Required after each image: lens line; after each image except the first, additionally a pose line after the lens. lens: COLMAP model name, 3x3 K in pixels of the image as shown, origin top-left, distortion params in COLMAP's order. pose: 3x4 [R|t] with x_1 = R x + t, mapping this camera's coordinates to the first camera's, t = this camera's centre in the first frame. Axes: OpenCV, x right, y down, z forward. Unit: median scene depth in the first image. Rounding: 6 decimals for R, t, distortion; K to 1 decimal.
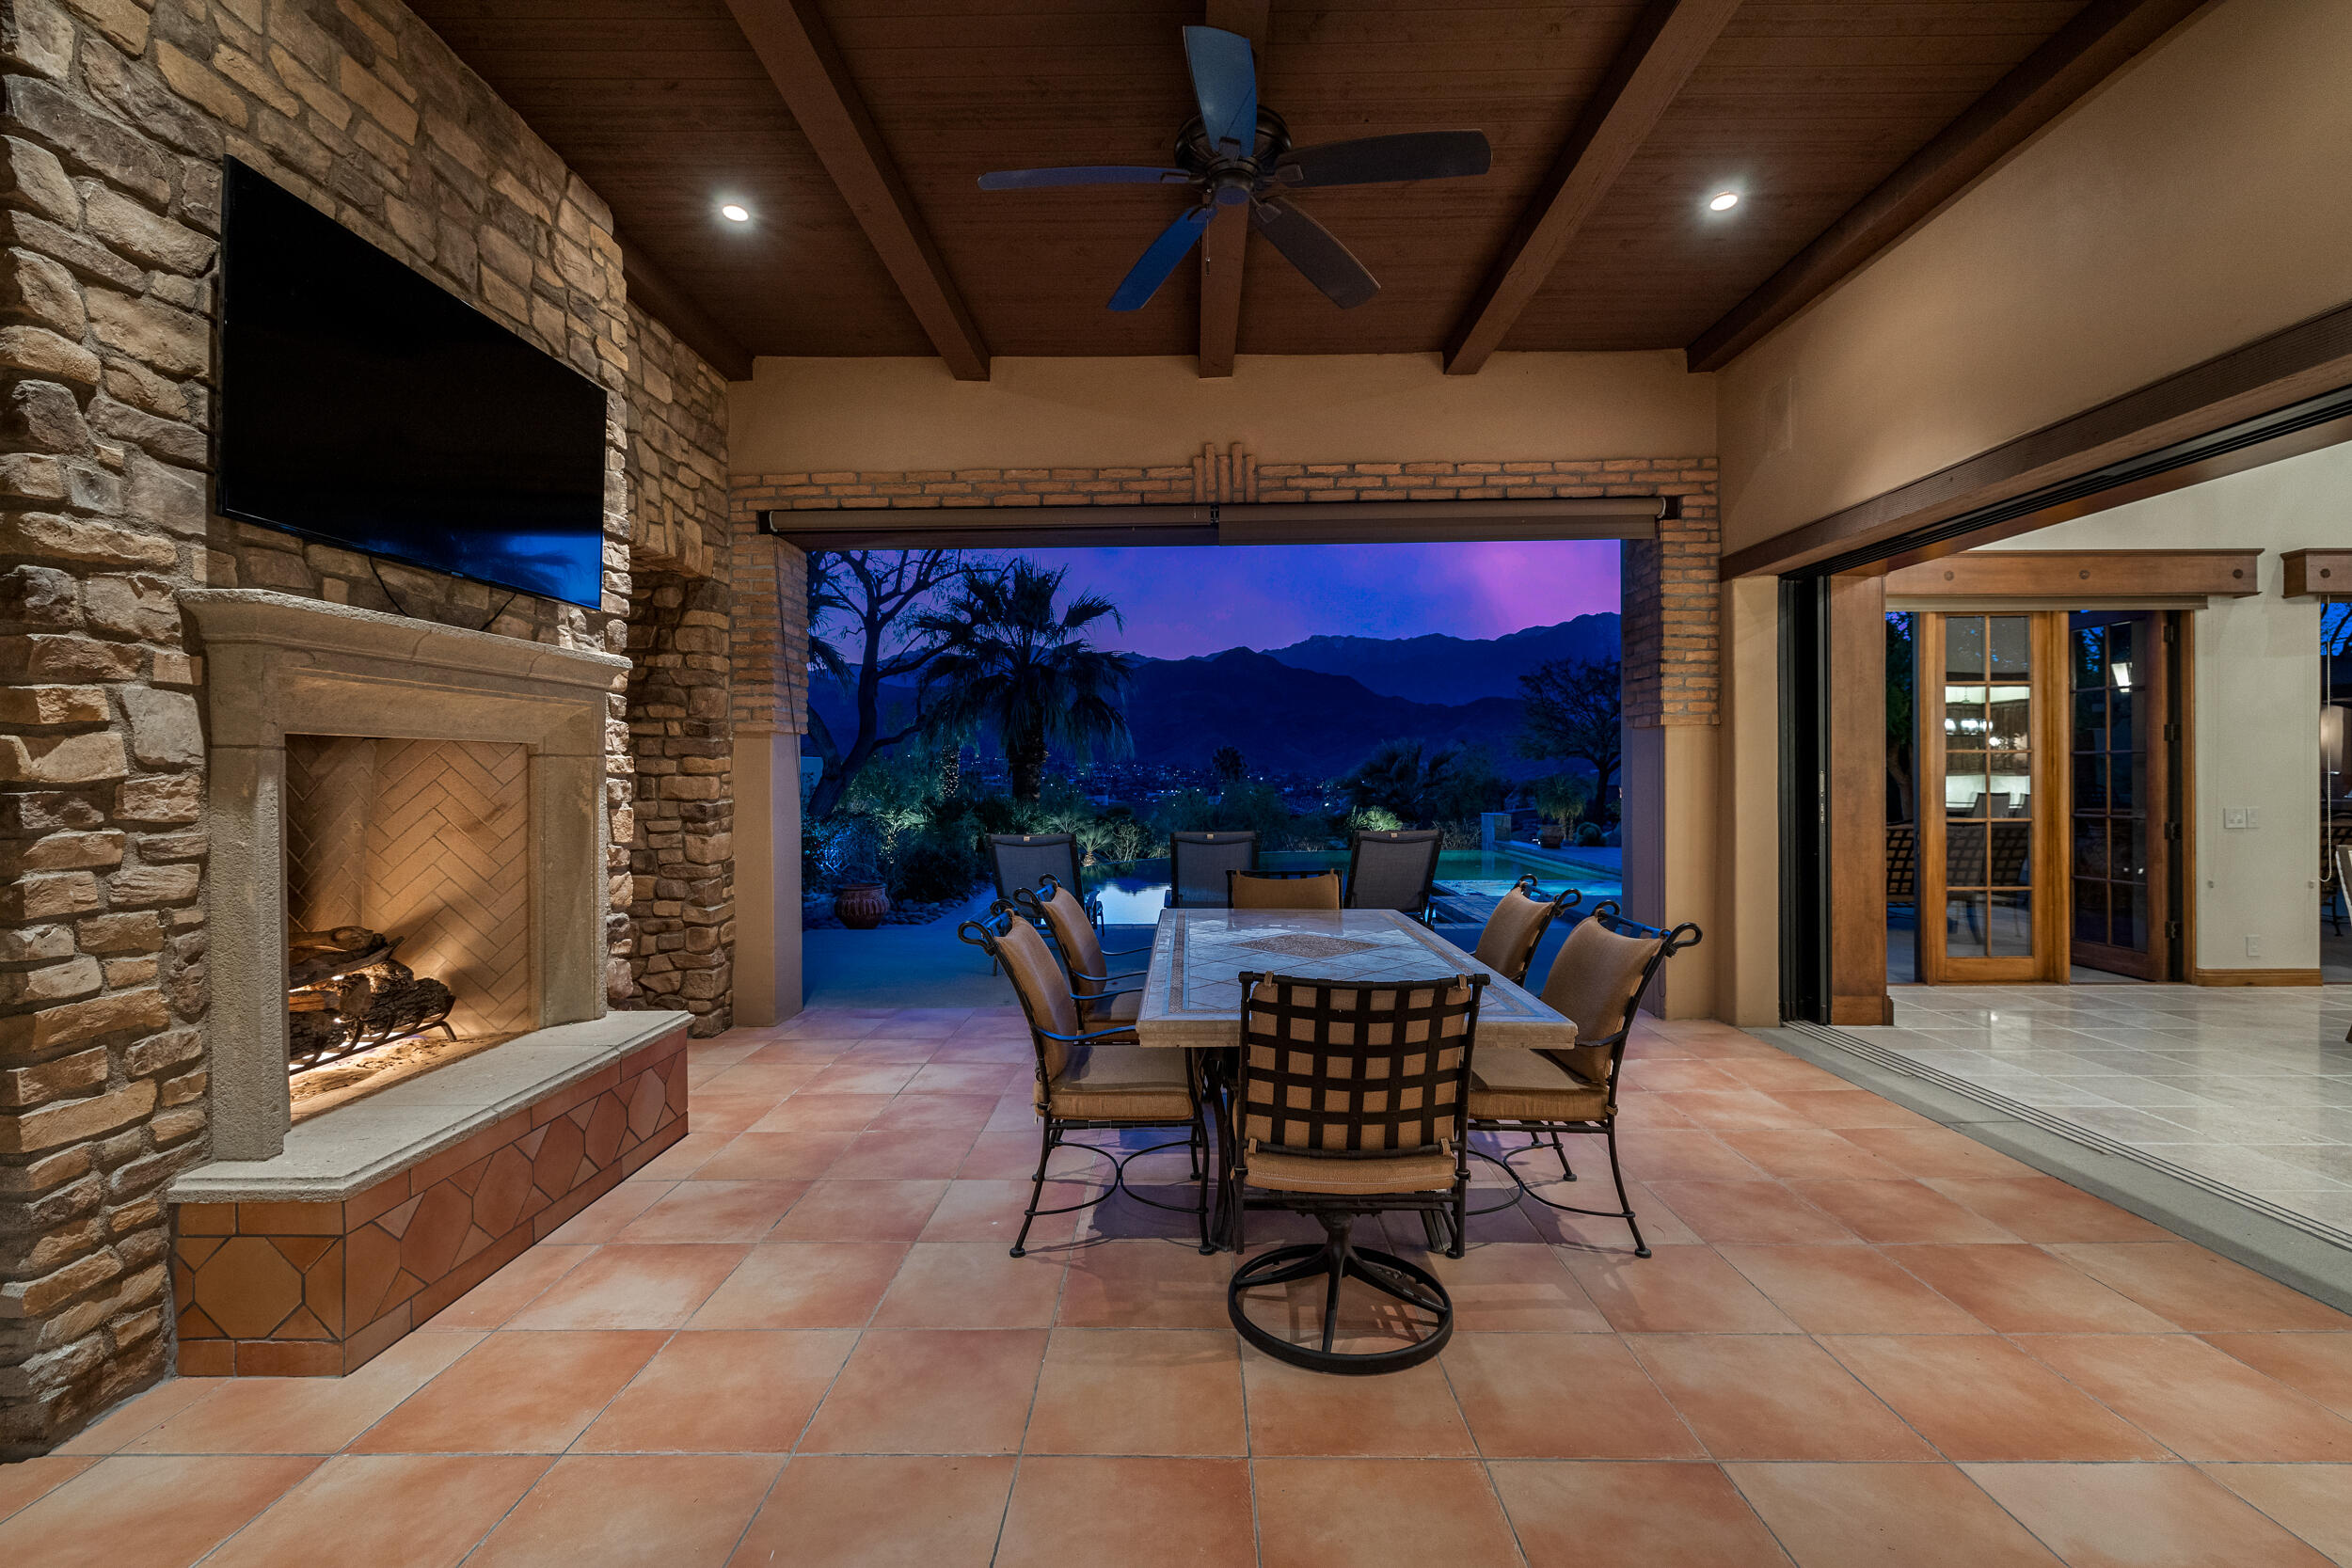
lens RADIAL K [[975.6, 0, 1197.5], [0, 975.6, 781.3], [0, 0, 1]] dist [0.000917, -0.000620]
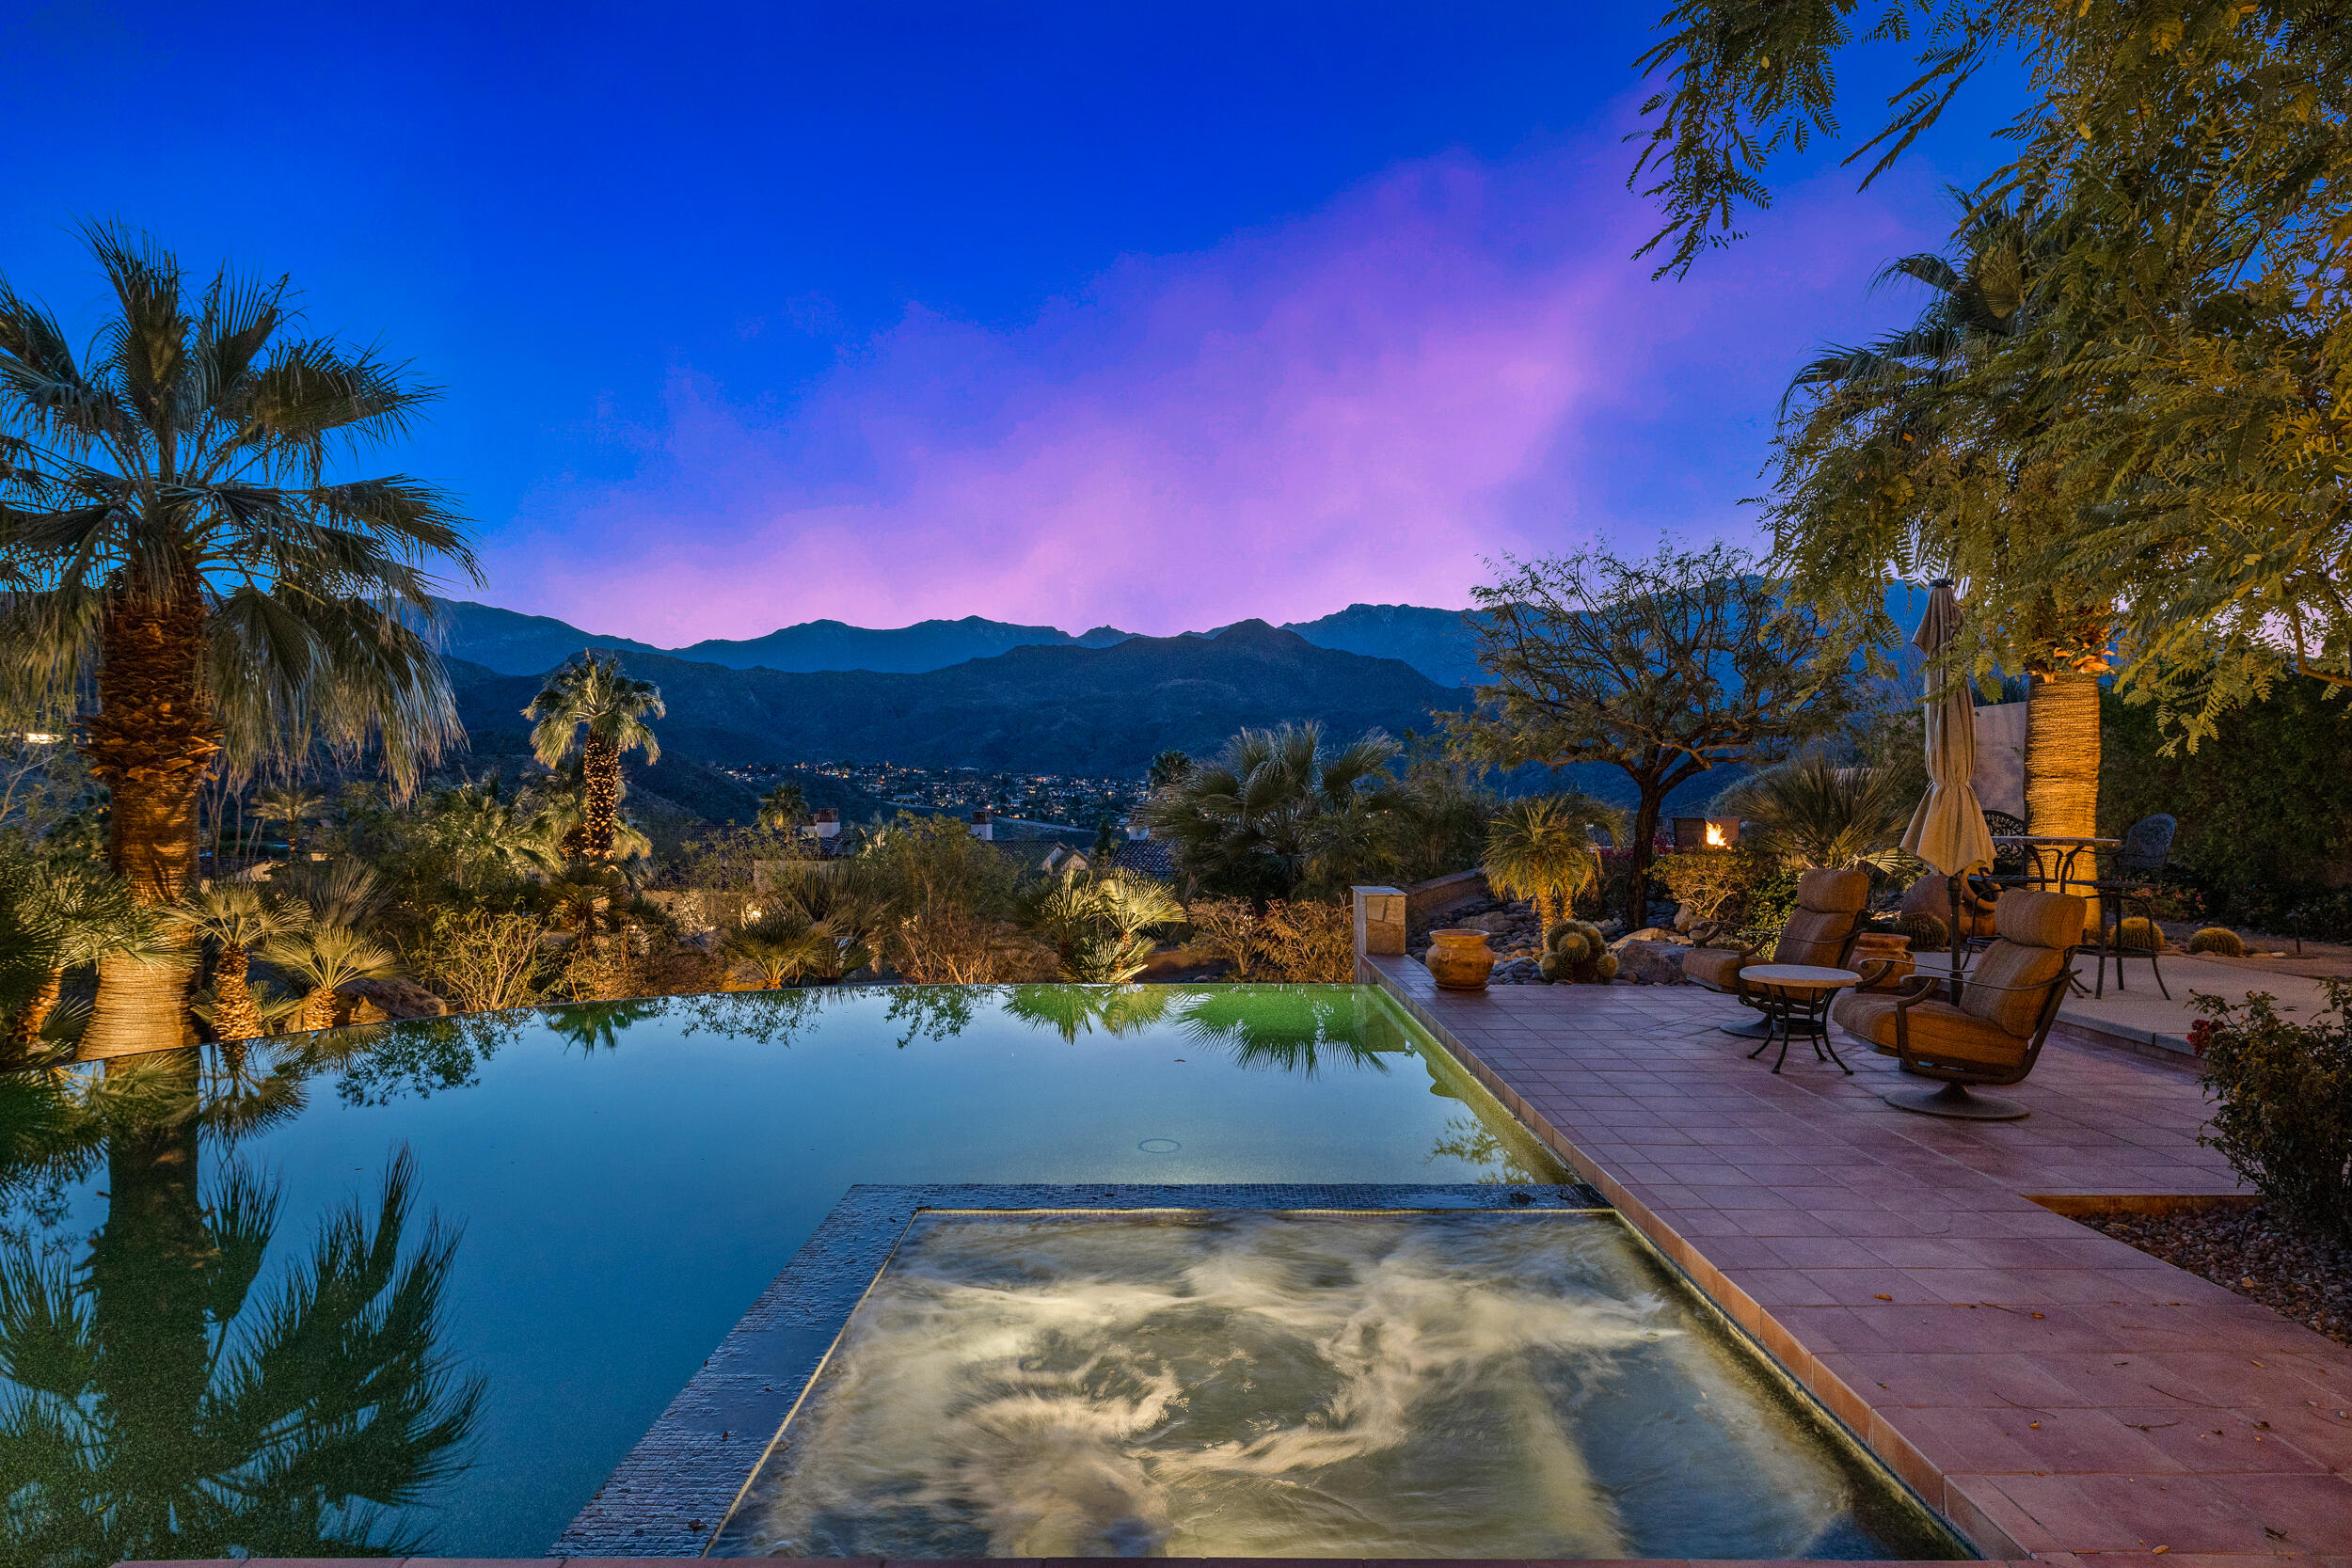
lens RADIAL K [[1357.8, 0, 1185.2], [0, 1357.8, 789.4], [0, 0, 1]] dist [-0.000732, -0.000026]
pose [[0.999981, 0.006121, -0.000445, 2.310927], [-0.006126, 0.999929, -0.010196, -0.043489], [0.000383, 0.010199, 0.999948, 4.289241]]
